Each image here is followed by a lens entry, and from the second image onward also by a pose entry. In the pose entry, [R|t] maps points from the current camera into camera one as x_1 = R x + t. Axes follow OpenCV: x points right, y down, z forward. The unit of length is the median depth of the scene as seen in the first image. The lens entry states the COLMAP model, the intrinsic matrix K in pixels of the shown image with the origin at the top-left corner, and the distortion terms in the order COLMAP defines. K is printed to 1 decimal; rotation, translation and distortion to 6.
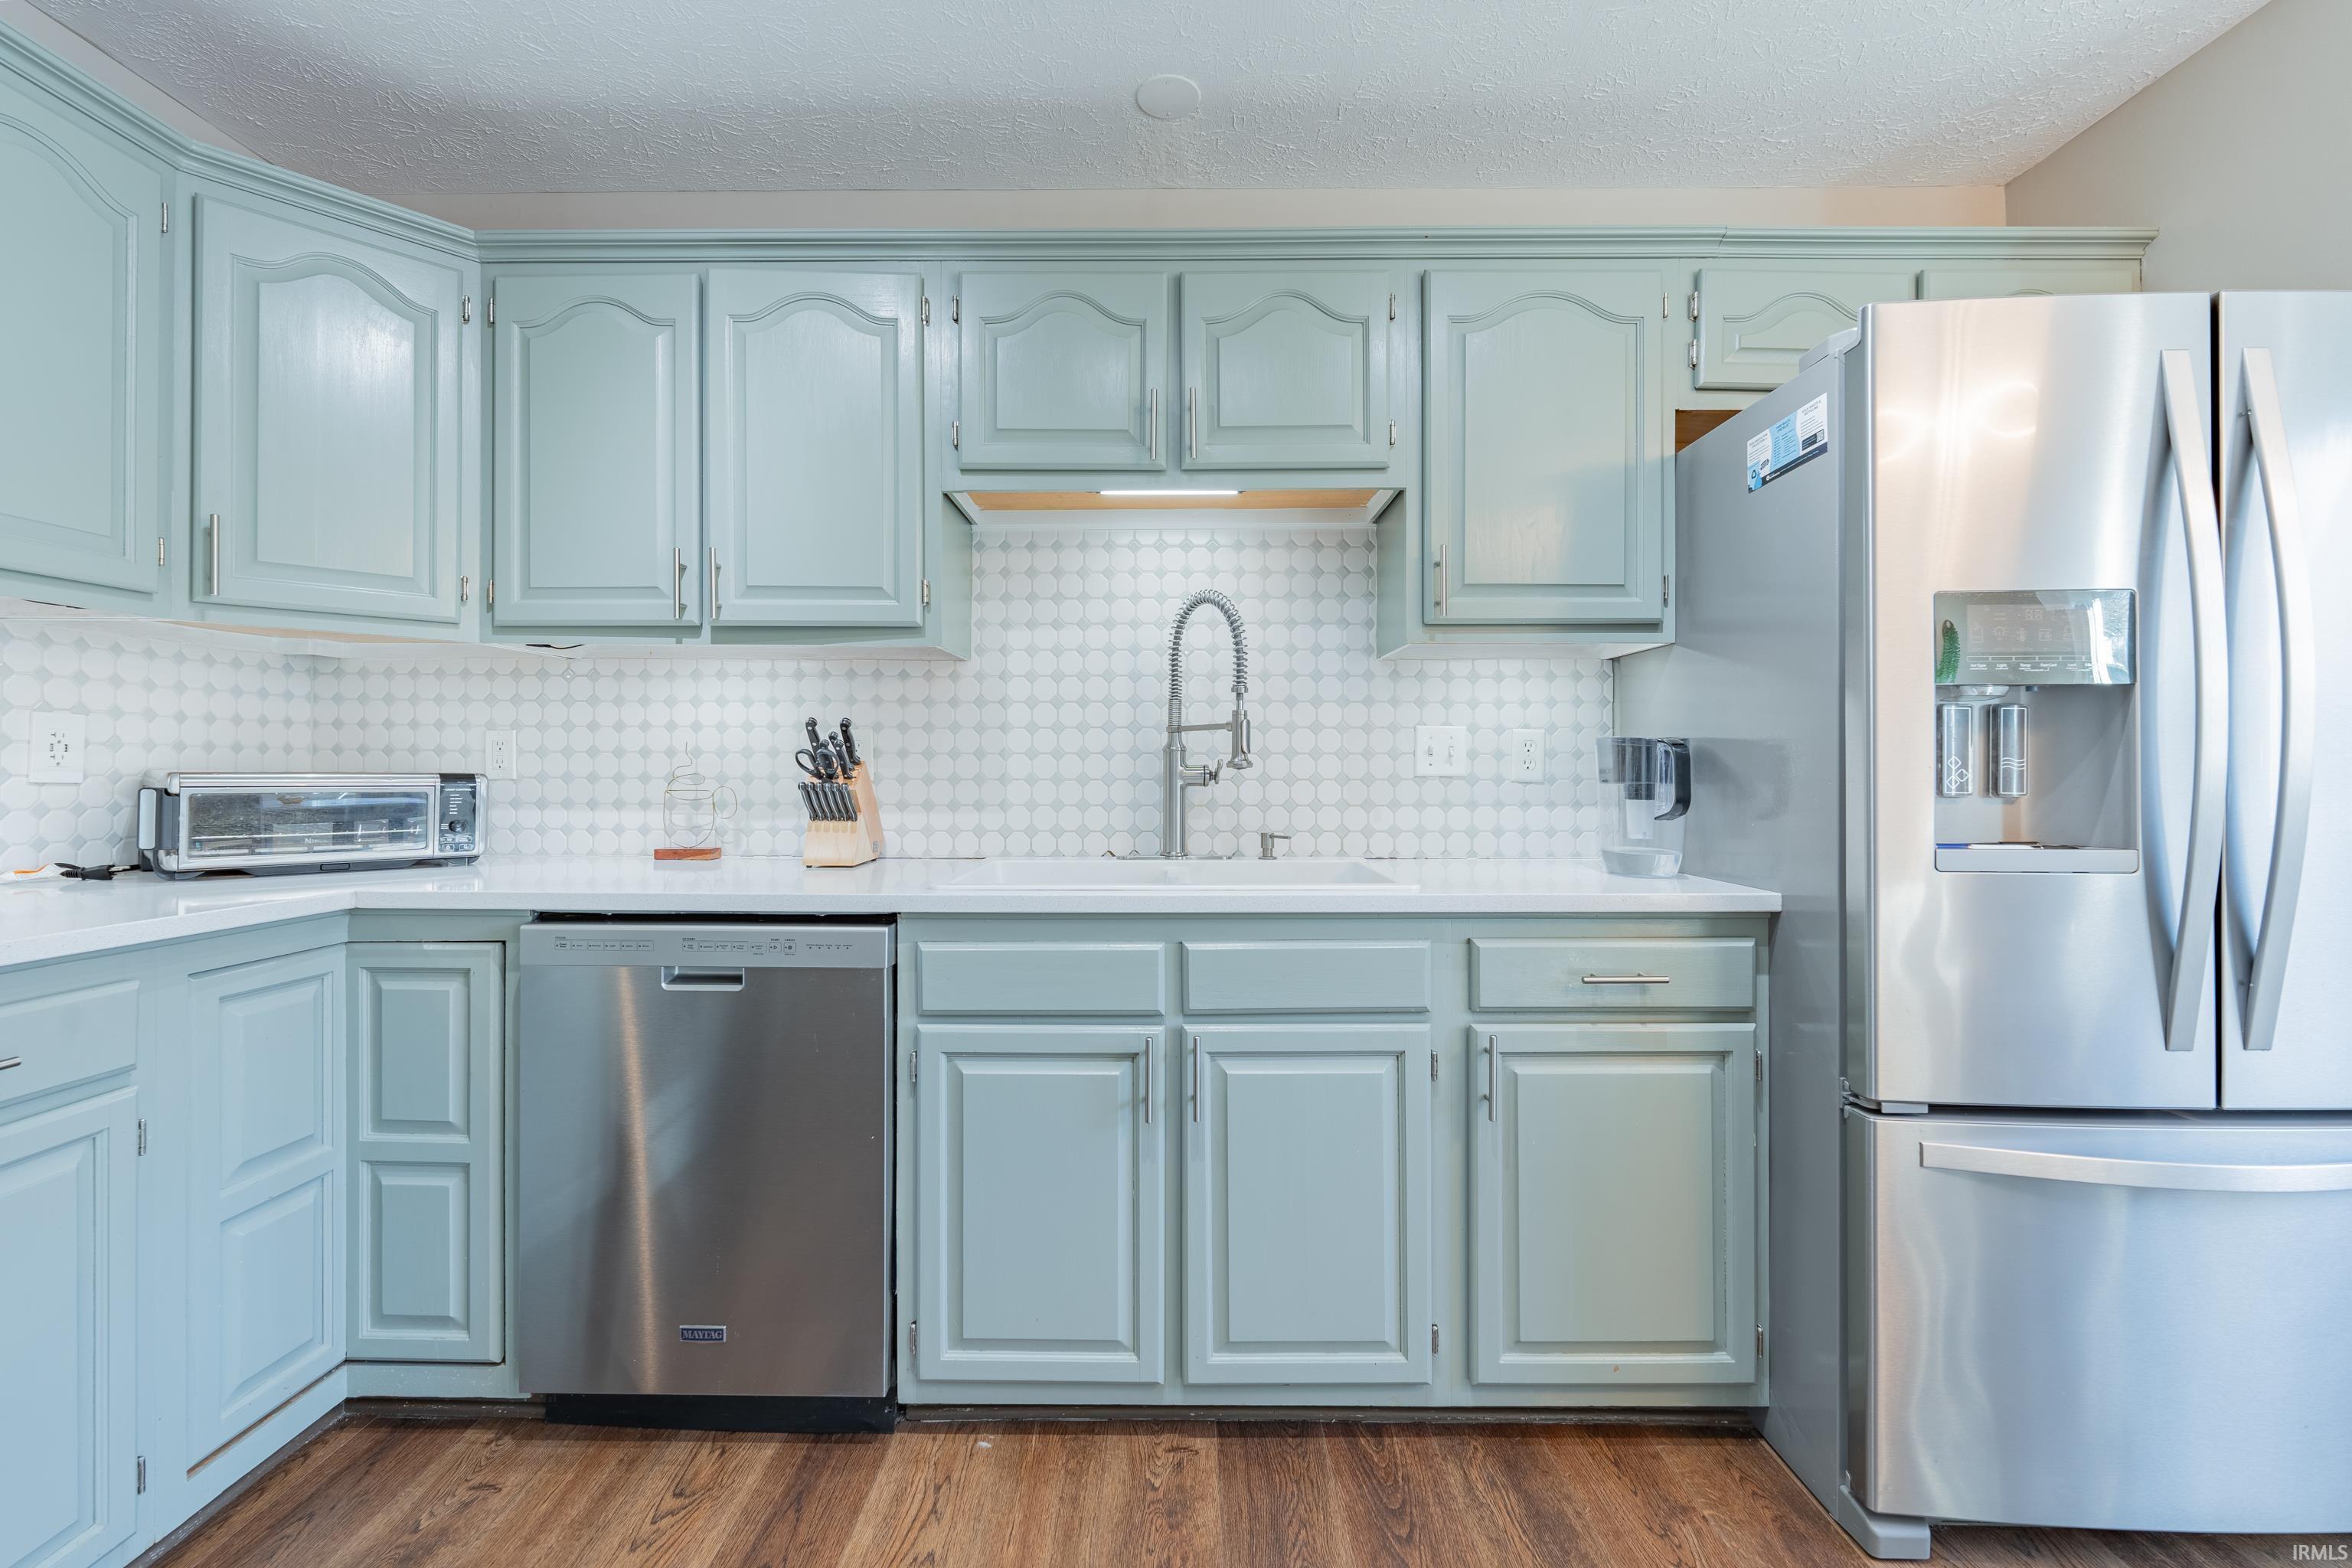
lens RADIAL K [[974.9, 0, 1168.9], [0, 974.9, 761.6], [0, 0, 1]] dist [0.001542, -0.002354]
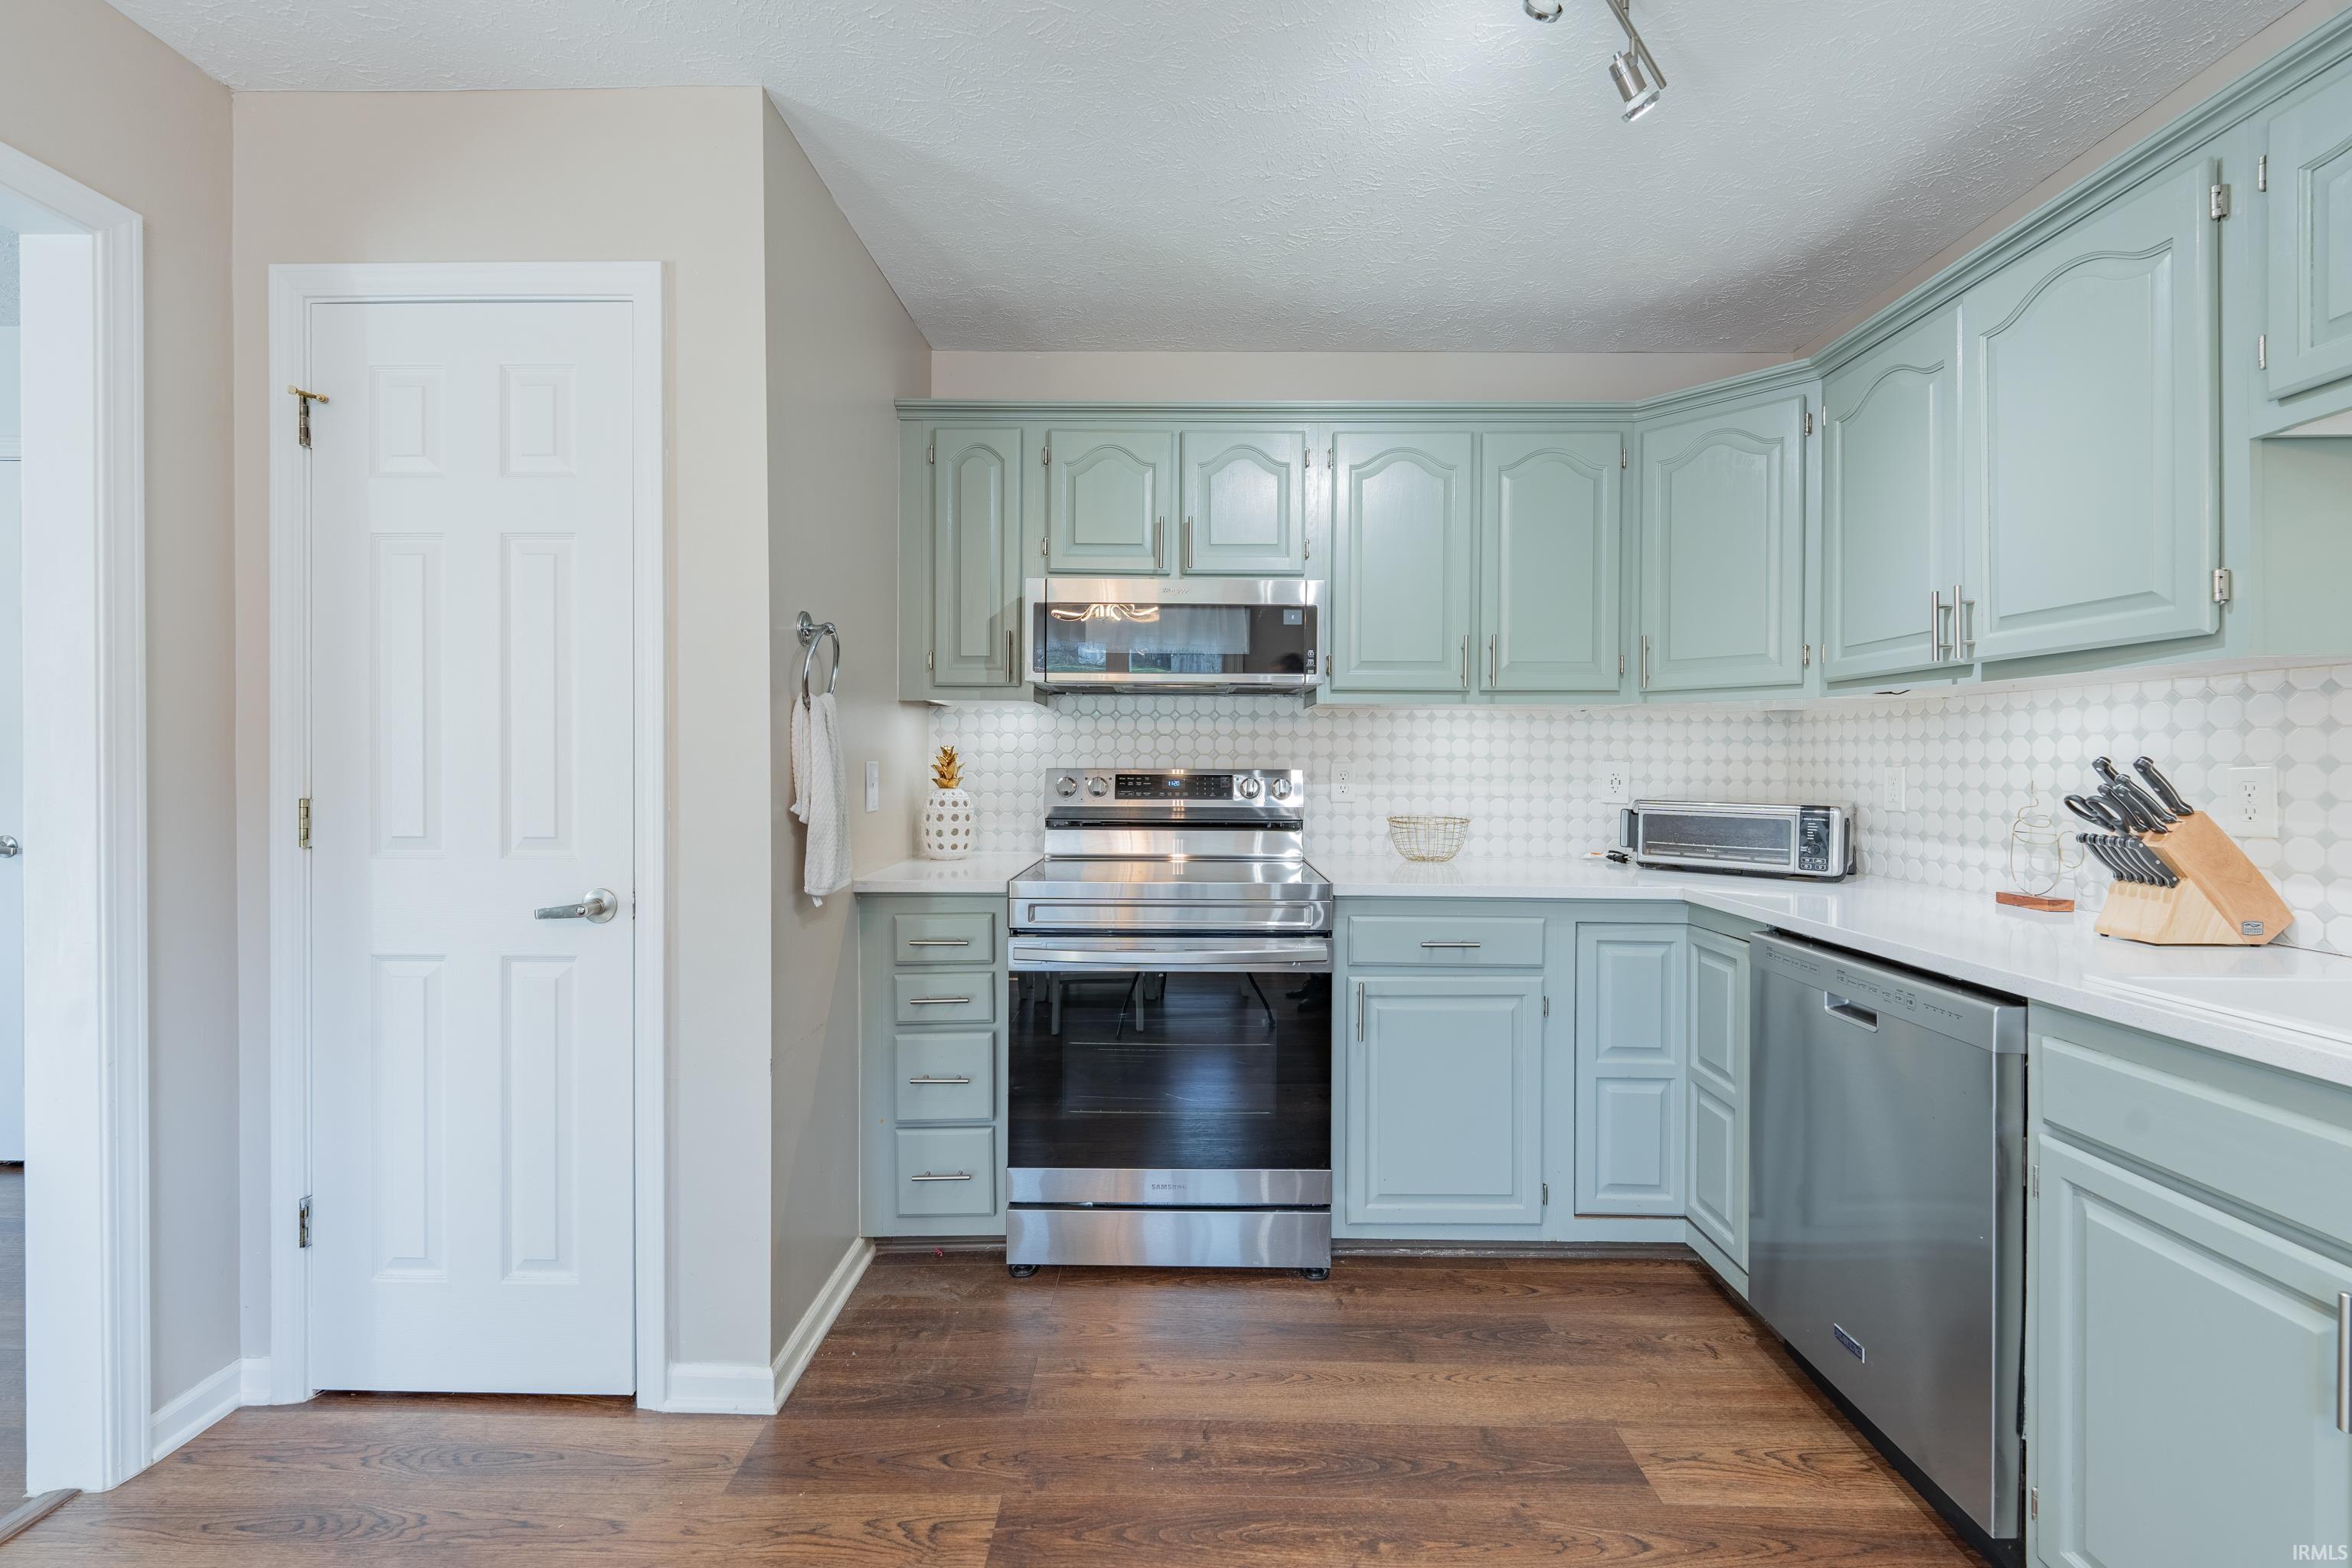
lens RADIAL K [[956.4, 0, 1177.4], [0, 956.4, 770.5], [0, 0, 1]] dist [0.001022, -0.001351]
pose [[-0.003267, 0.004995, -0.999982, 0.448229], [-0.001206, 0.999987, 0.004998, -0.036022], [0.999994, 0.001223, -0.003261, 0.208343]]
